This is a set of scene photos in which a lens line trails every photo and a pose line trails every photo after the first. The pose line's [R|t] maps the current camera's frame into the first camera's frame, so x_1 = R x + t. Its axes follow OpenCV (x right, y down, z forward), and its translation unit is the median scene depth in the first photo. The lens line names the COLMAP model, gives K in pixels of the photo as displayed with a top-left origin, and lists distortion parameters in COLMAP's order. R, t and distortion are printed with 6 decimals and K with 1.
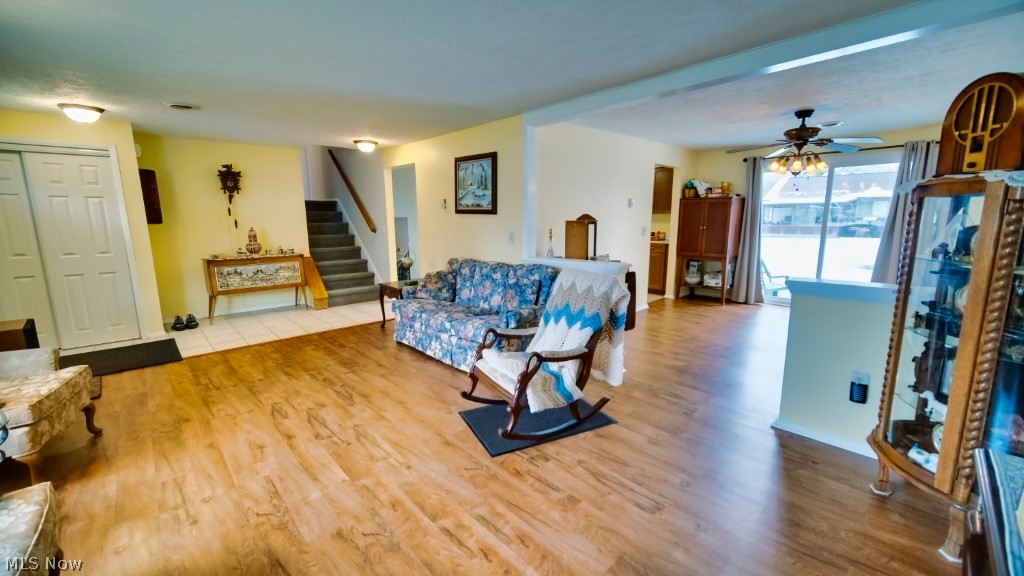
lens RADIAL K [[404.9, 0, 510.2], [0, 404.9, 288.2], [0, 0, 1]] dist [-0.003776, -0.000323]
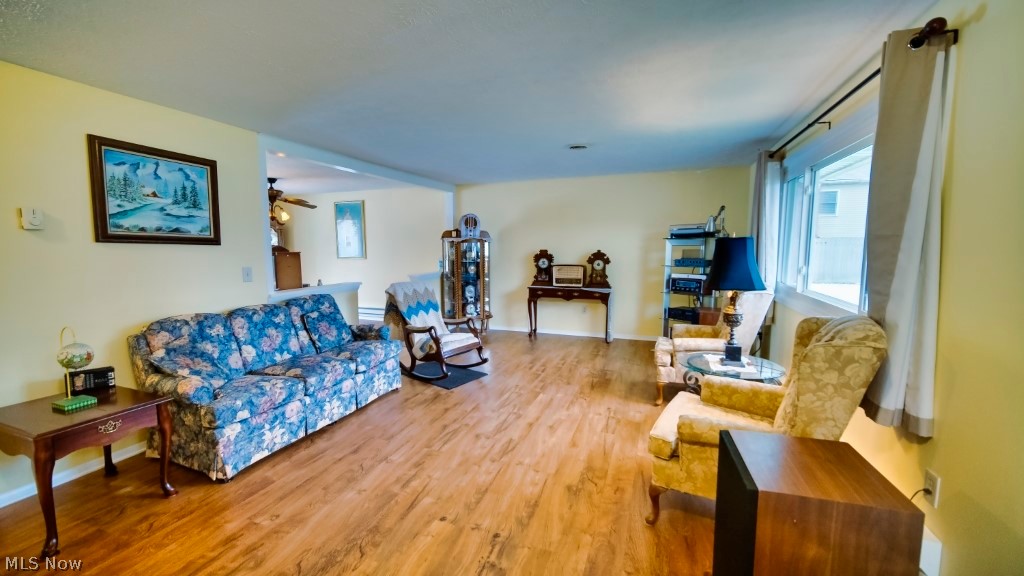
lens RADIAL K [[404.9, 0, 510.2], [0, 404.9, 288.2], [0, 0, 1]] dist [-0.003776, -0.000323]
pose [[-0.447055, -0.080714, 0.890858, -1.052956], [0.163796, 0.971695, 0.170236, -0.166173], [-0.879382, 0.222024, -0.421180, 0.989450]]
